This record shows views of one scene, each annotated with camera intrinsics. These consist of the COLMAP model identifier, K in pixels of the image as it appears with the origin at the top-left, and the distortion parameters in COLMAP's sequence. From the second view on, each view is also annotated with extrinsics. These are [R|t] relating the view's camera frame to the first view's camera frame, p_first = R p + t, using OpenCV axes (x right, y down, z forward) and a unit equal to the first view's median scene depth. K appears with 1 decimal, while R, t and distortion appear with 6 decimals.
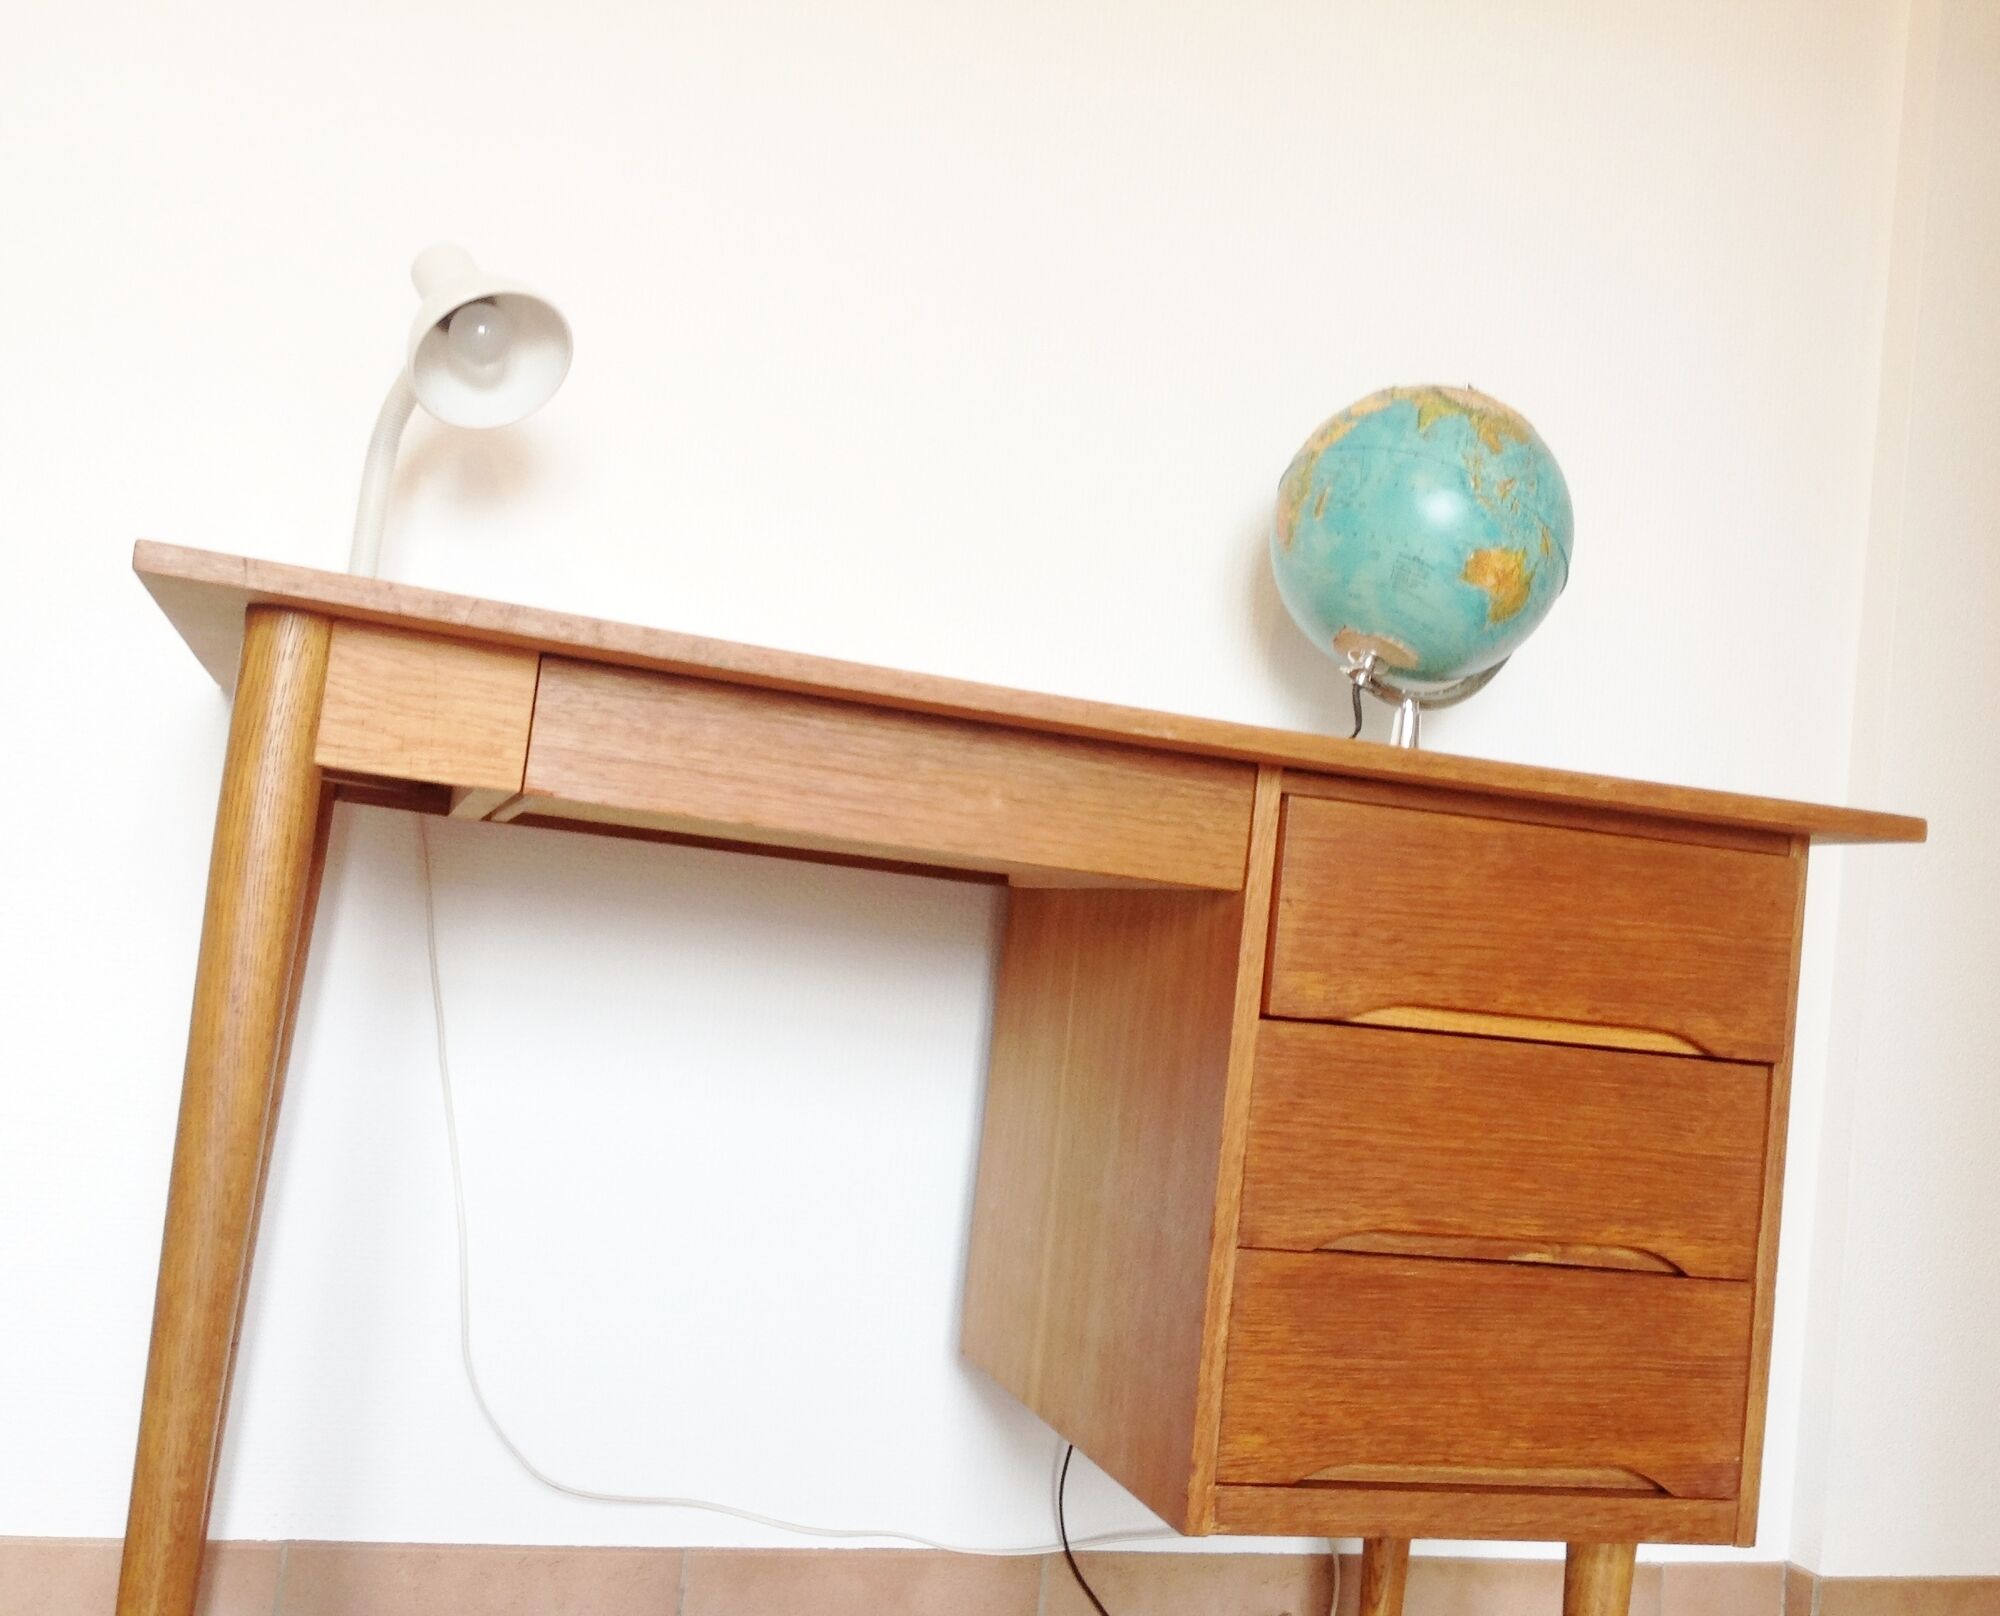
lens RADIAL K [[2039.7, 0, 1017.5], [0, 2039.7, 792.2], [0, 0, 1]] dist [0.141606, -0.351499]
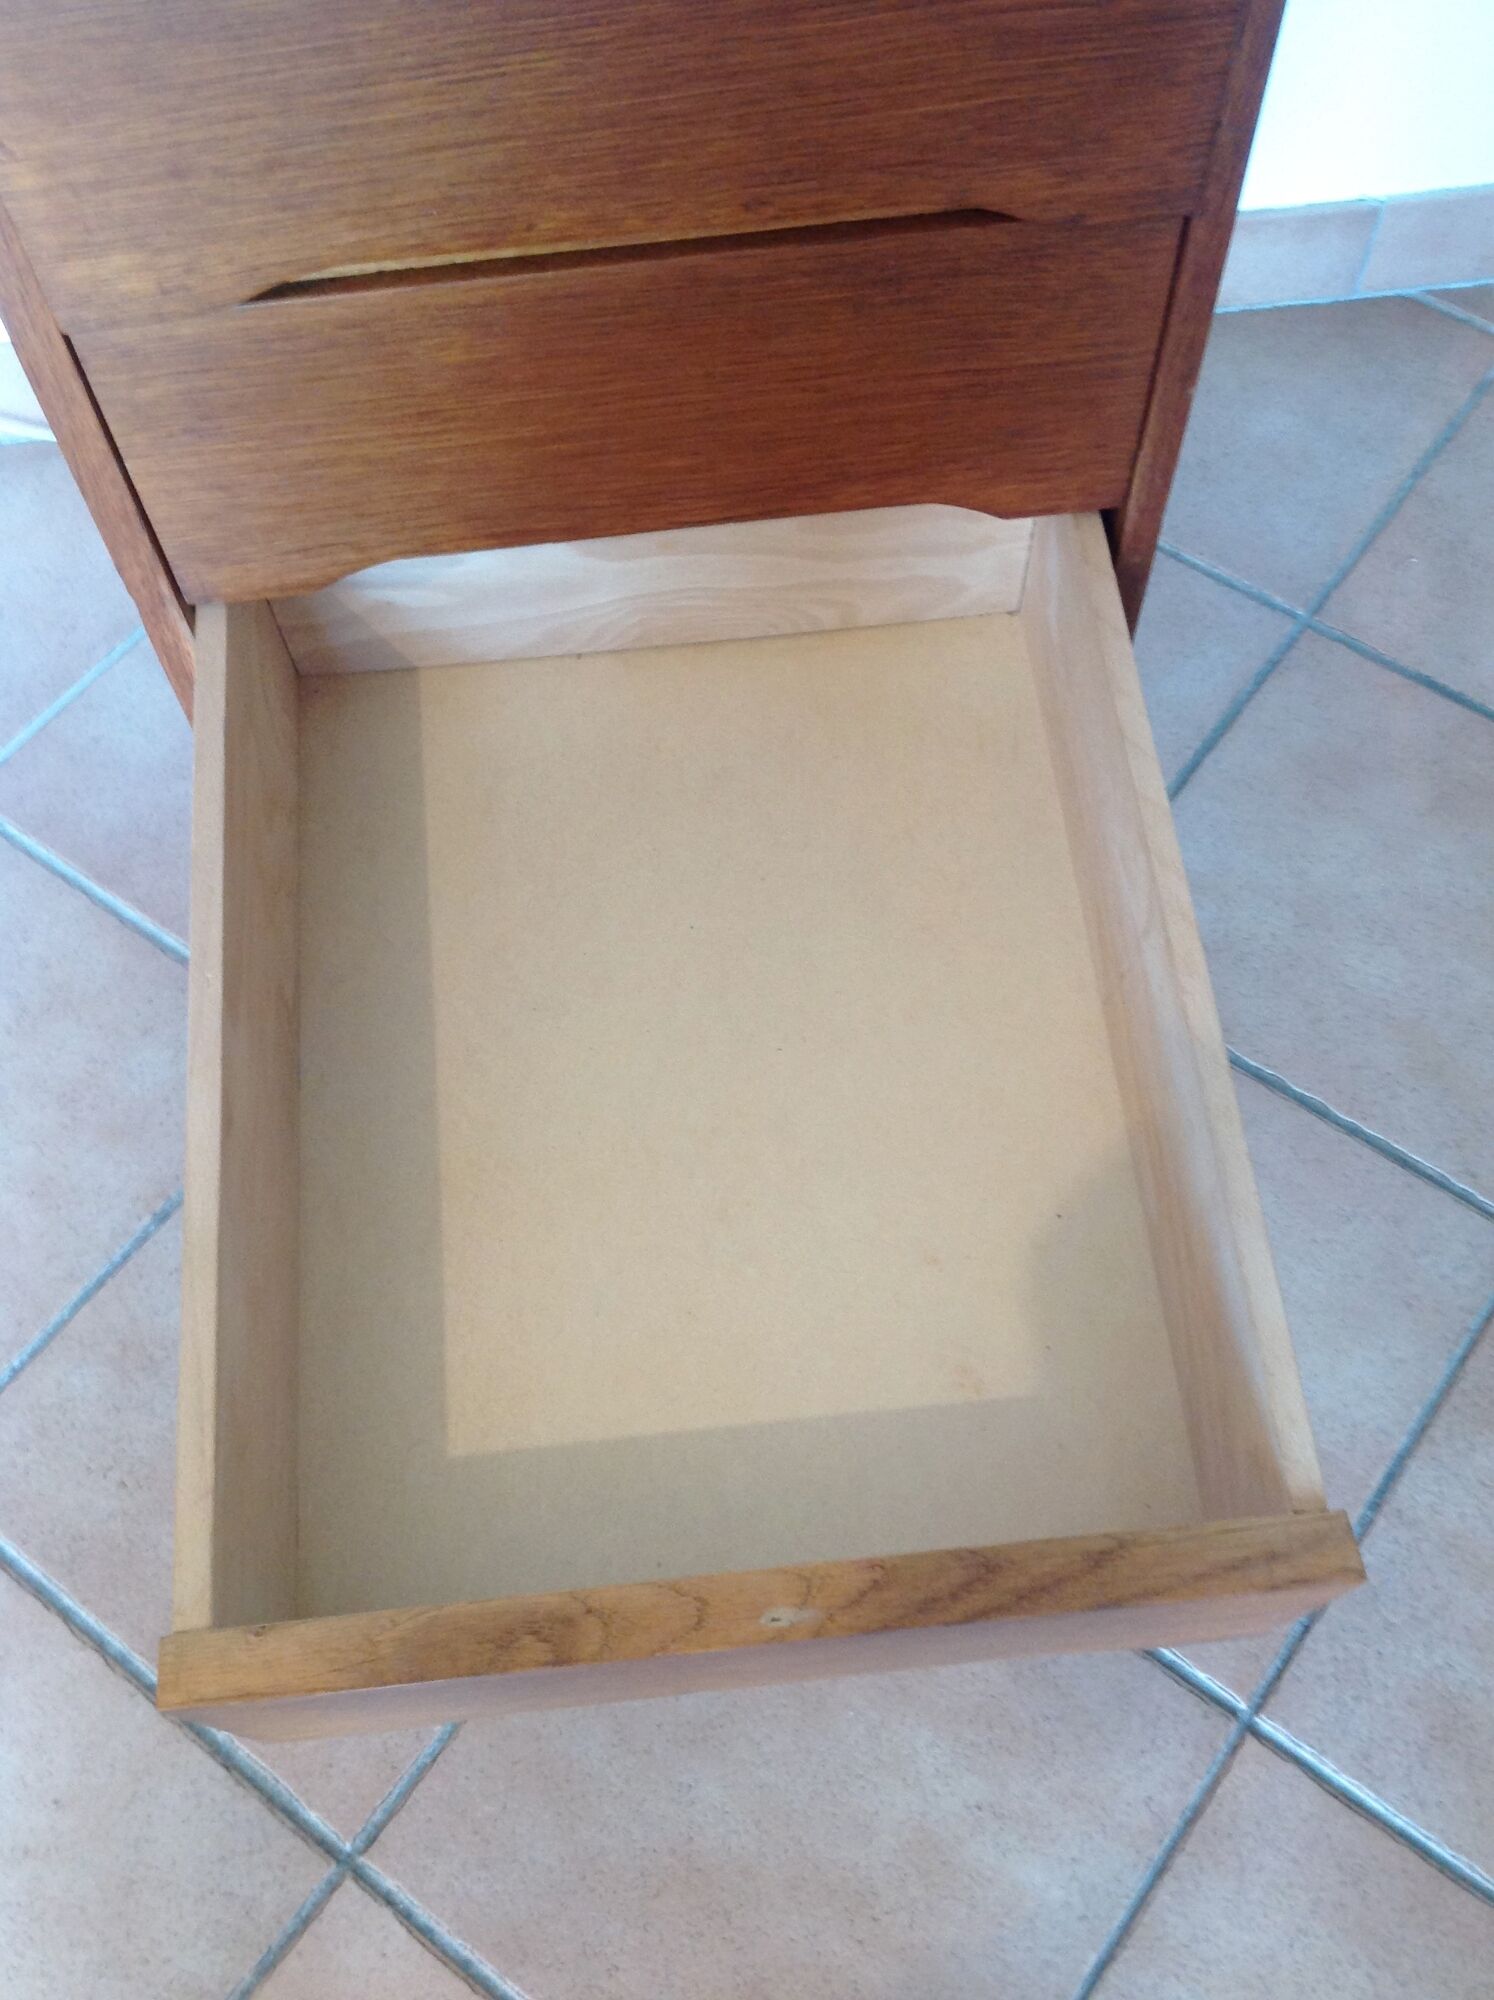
lens RADIAL K [[1904.4, 0, 749.2], [0, 1904.4, 1004.8], [0, 0, 1]] dist [0.112321, -0.280527]
pose [[0.974725, 0.100741, -0.199404, 0.399519], [0.139468, 0.422879, 0.895389, -0.229329], [0.174527, -0.900569, 0.398141, 0.672193]]
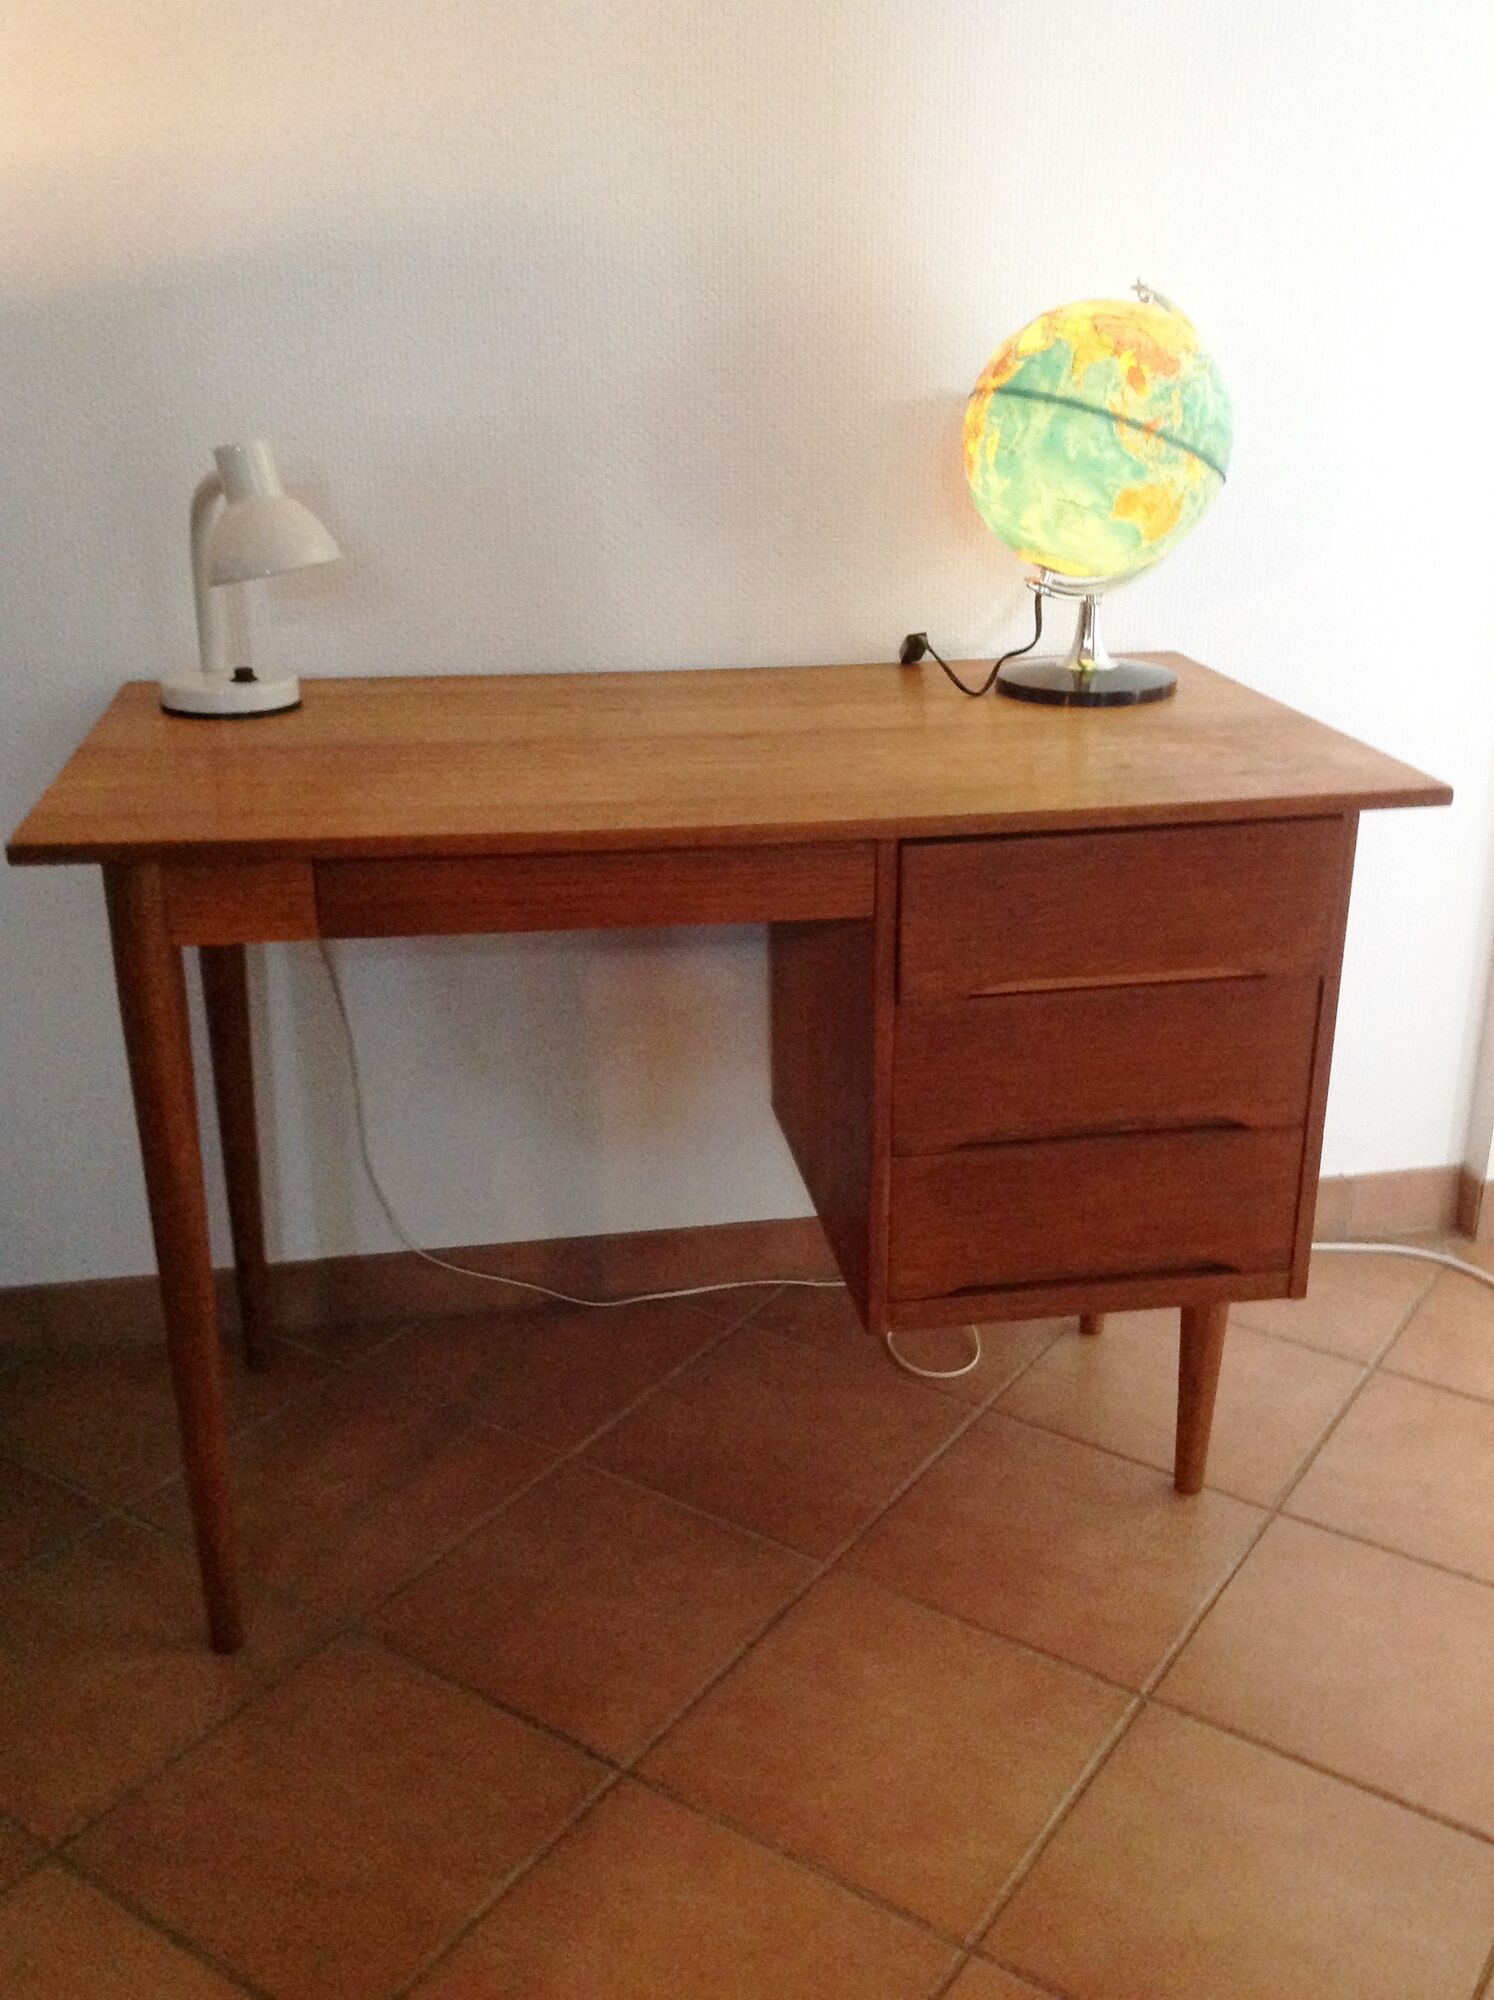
lens RADIAL K [[1881.8, 0, 742.9], [0, 1881.8, 1003.4], [0, 0, 1]] dist [0.135771, -0.326063]
pose [[0.983597, -0.054984, -0.171795, 0.228218], [0.122006, 0.904291, 0.409112, -0.400257], [0.132858, -0.423362, 0.896166, -0.111178]]
